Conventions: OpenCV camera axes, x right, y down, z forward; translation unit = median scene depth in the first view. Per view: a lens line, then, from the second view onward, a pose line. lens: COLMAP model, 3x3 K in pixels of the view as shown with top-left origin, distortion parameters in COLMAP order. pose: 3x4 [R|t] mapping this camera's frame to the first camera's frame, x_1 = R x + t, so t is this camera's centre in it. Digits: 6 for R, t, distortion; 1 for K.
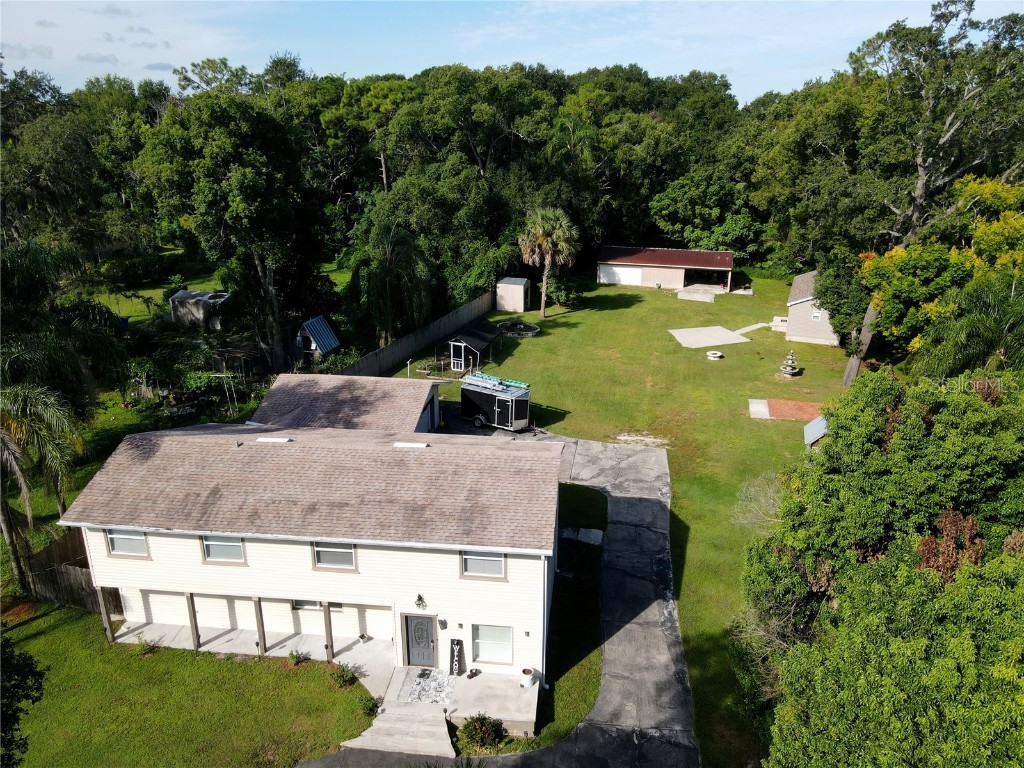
lens RADIAL K [[759.3, 0, 512.0], [0, 759.3, 384.0], [0, 0, 1]] dist [-0.000109, 0.012222]
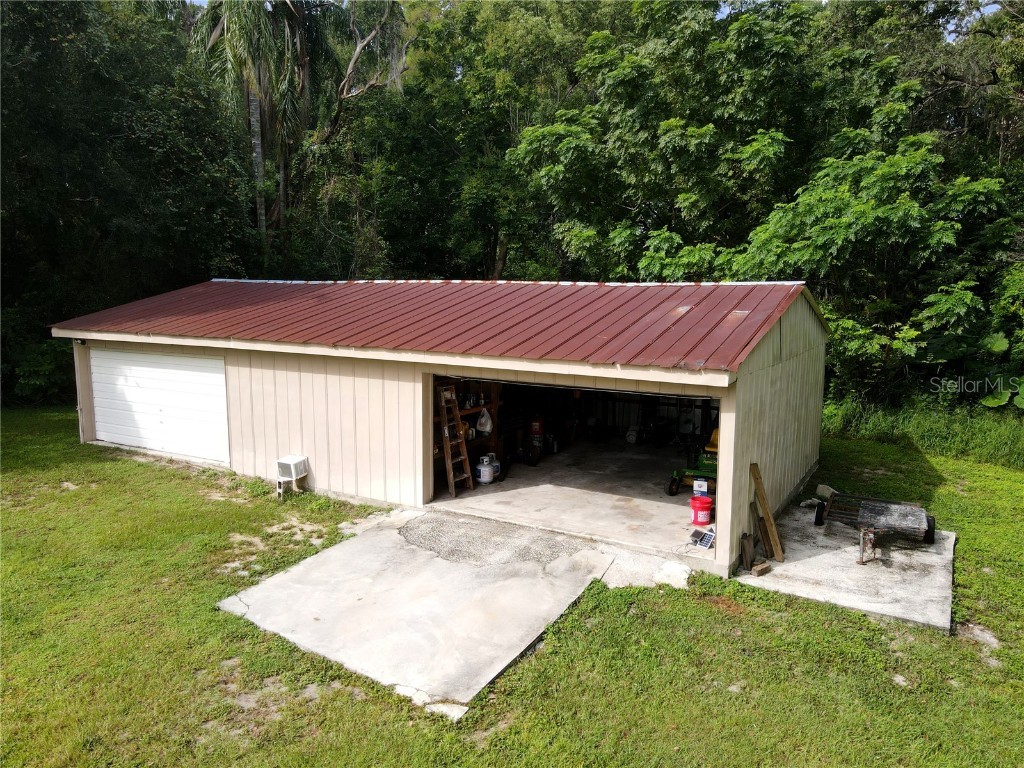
lens RADIAL K [[759.3, 0, 512.0], [0, 759.3, 384.0], [0, 0, 1]] dist [-0.000109, 0.012222]
pose [[0.965854, 0.037394, -0.256375, 0.283435], [-0.089802, 0.976506, -0.195885, -0.123878], [0.243027, 0.212219, 0.946521, 0.872762]]
